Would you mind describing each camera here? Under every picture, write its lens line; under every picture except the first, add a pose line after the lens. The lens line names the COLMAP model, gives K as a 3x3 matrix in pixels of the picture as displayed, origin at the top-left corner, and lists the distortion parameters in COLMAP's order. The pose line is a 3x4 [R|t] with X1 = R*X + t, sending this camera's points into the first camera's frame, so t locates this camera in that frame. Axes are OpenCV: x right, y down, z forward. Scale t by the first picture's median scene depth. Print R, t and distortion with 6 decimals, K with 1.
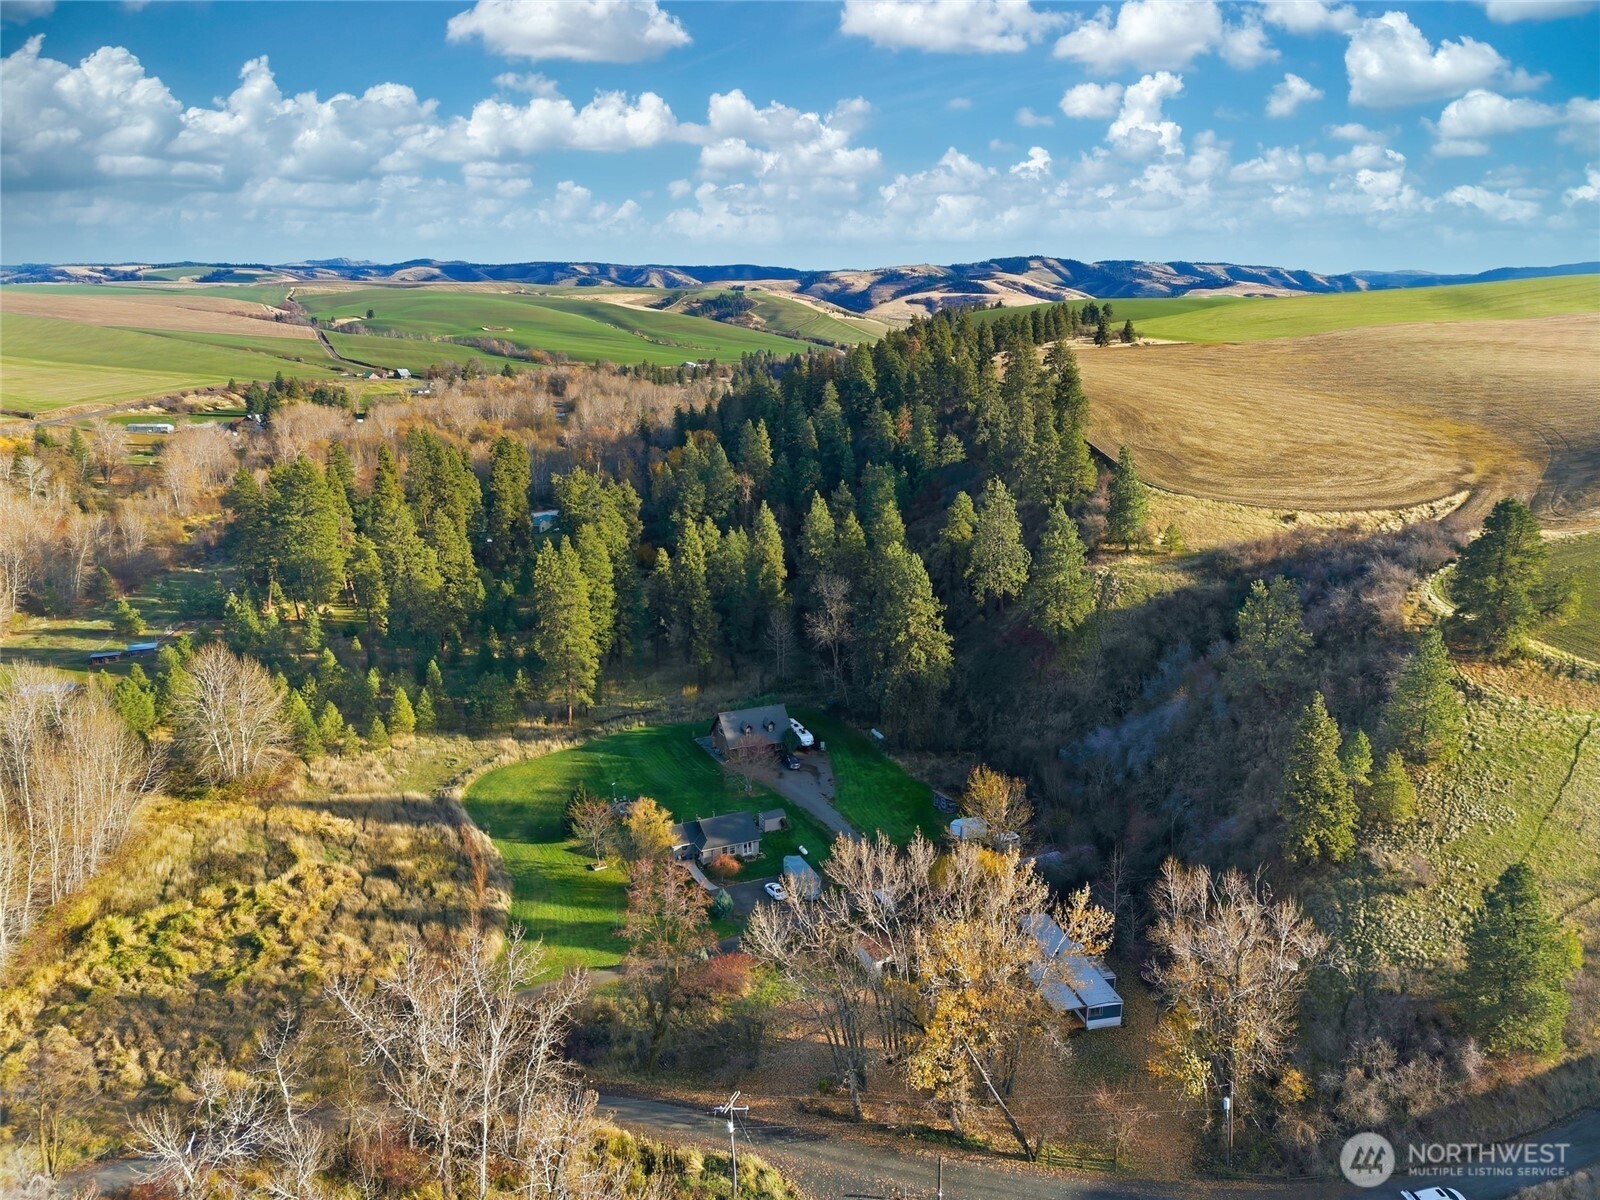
lens RADIAL K [[1130.8, 0, 792.9], [0, 1130.8, 605.9], [0, 0, 1]] dist [0.034838, -0.025964]
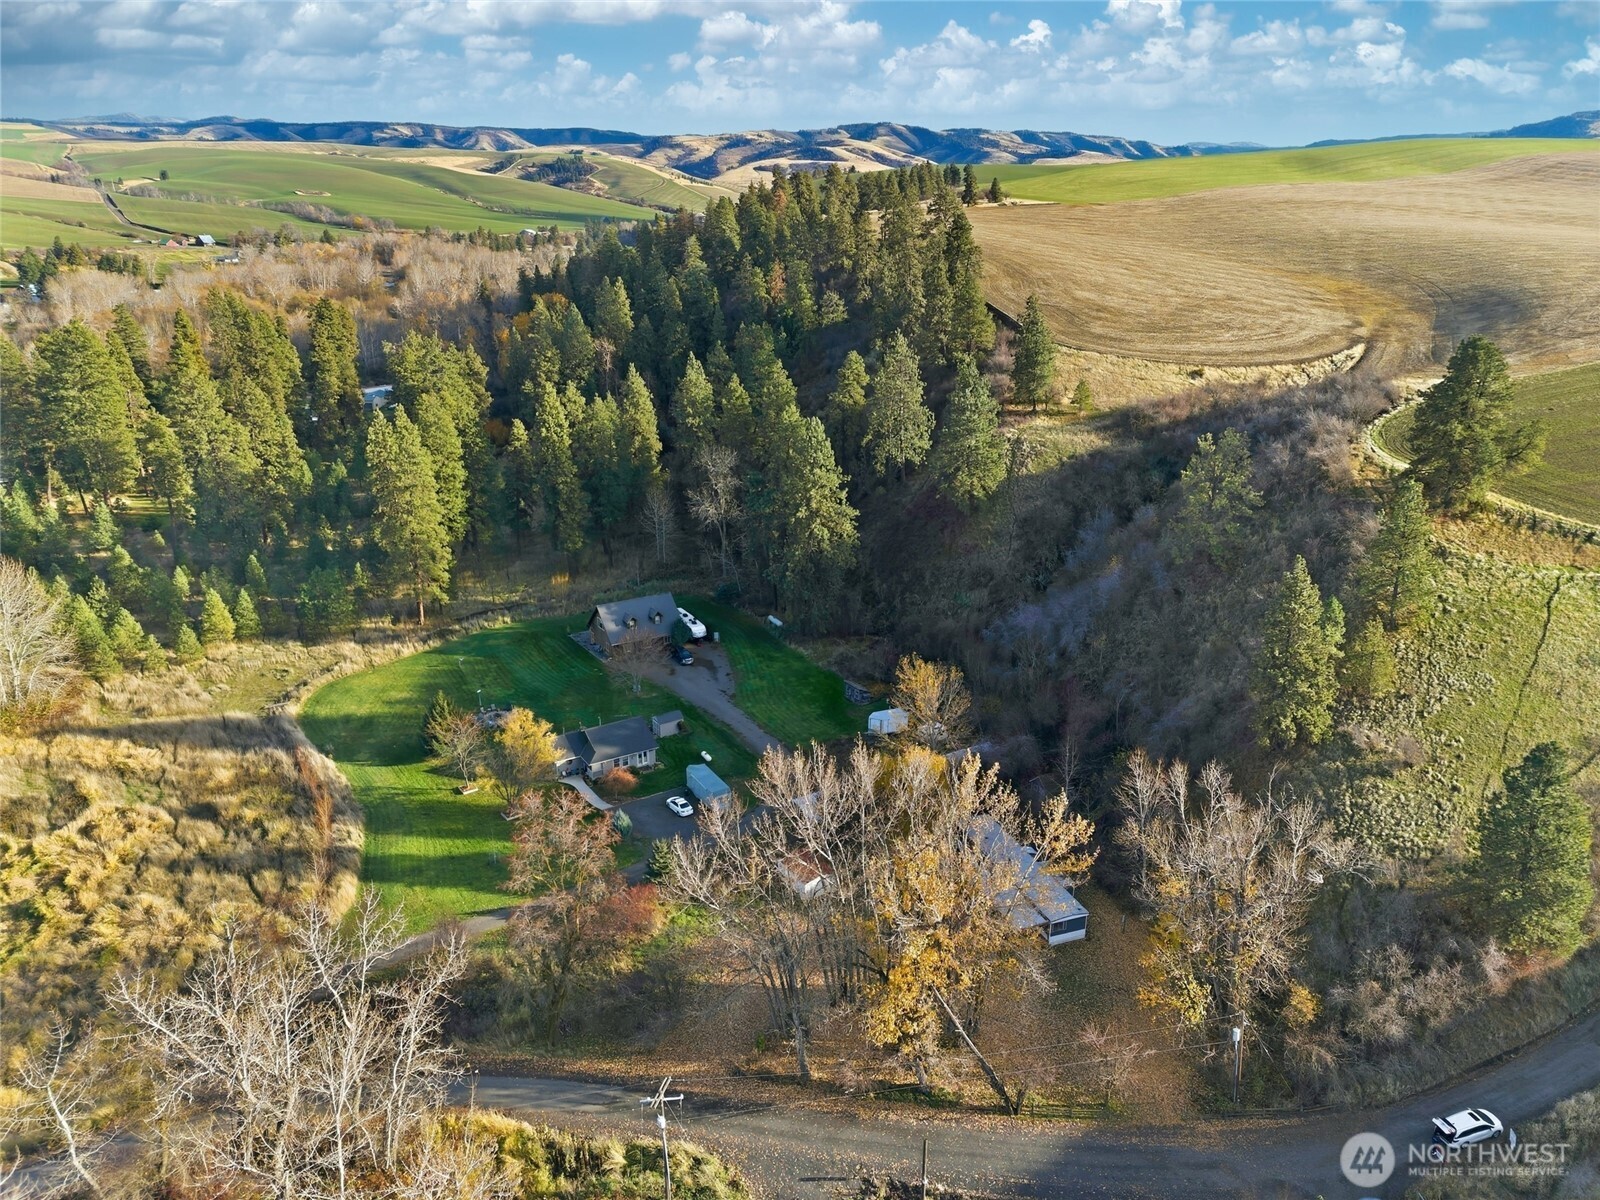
lens RADIAL K [[1130.8, 0, 792.9], [0, 1130.8, 605.9], [0, 0, 1]] dist [0.034838, -0.025964]
pose [[0.991629, -0.039719, 0.122858, -0.020630], [0.026743, 0.994058, 0.105519, 0.006356], [-0.126319, -0.101350, 0.986799, 0.102221]]
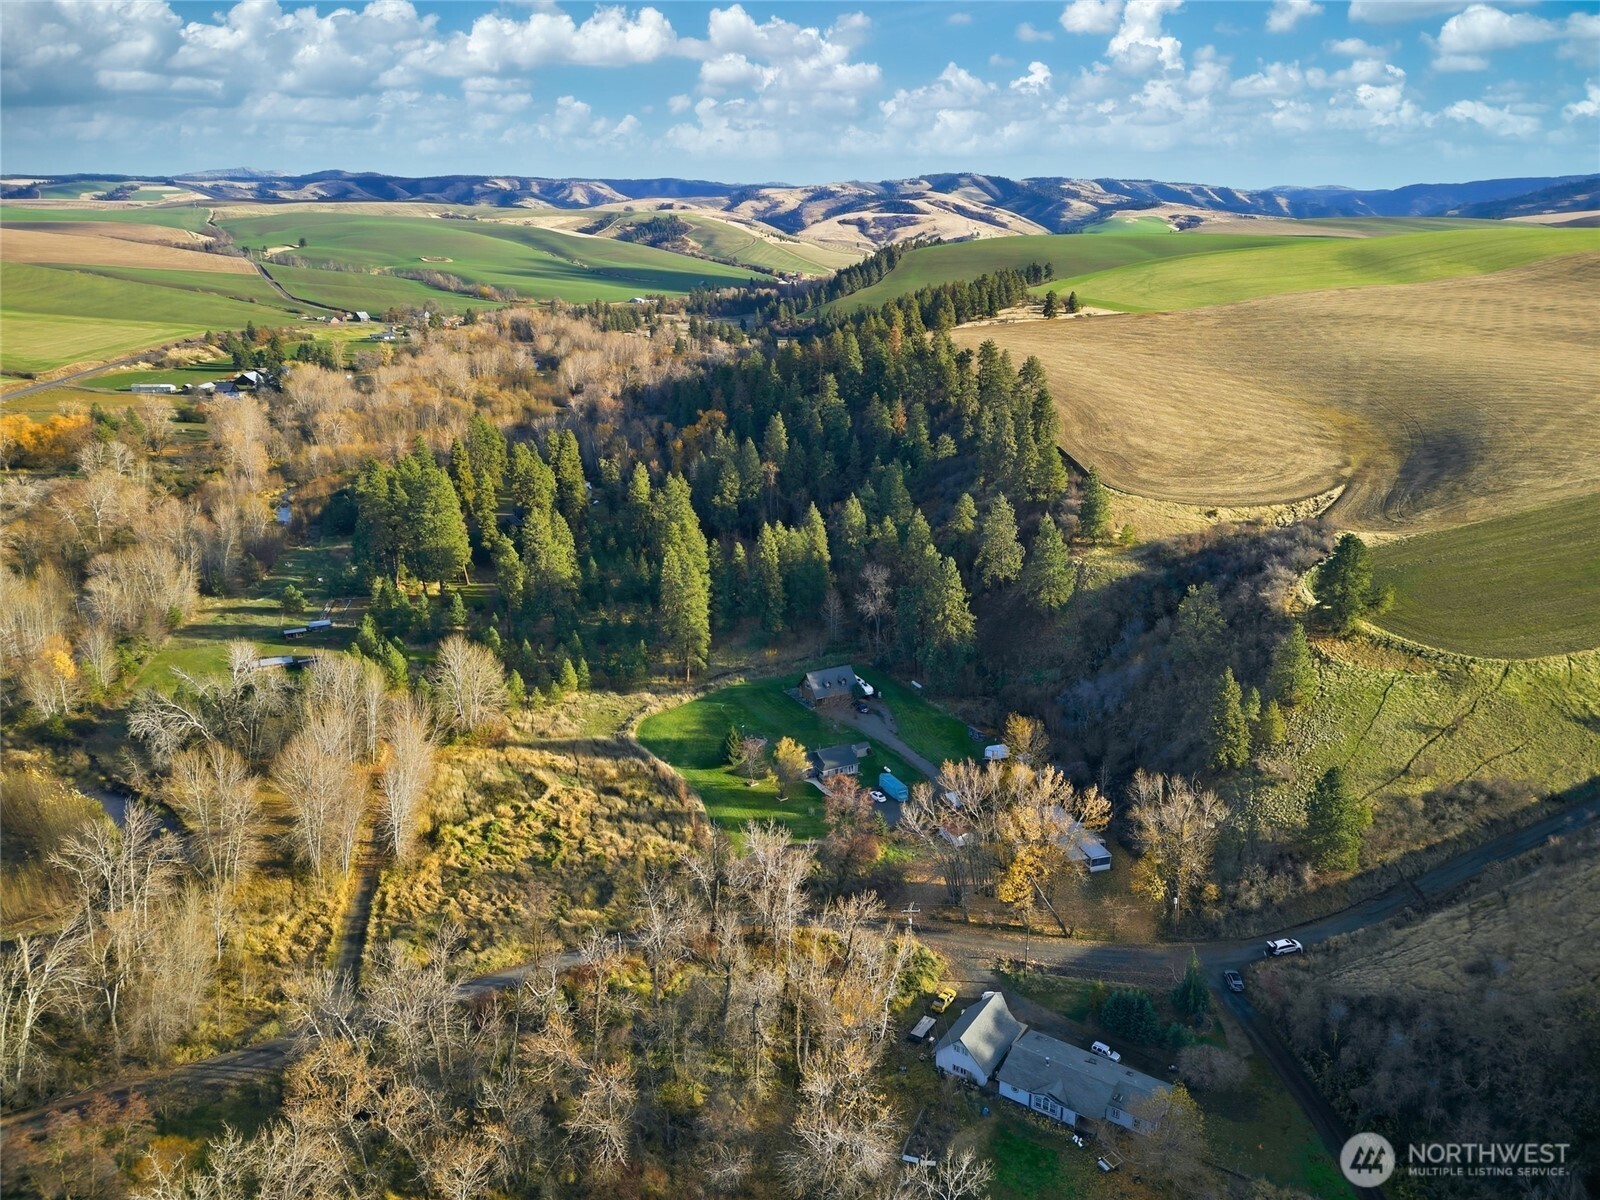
lens RADIAL K [[1130.8, 0, 792.9], [0, 1130.8, 605.9], [0, 0, 1]] dist [0.034838, -0.025964]
pose [[0.997999, -0.018357, 0.060501, -0.150520], [0.014046, 0.997383, 0.070916, -0.077957], [-0.061644, -0.069924, 0.995646, -0.335651]]
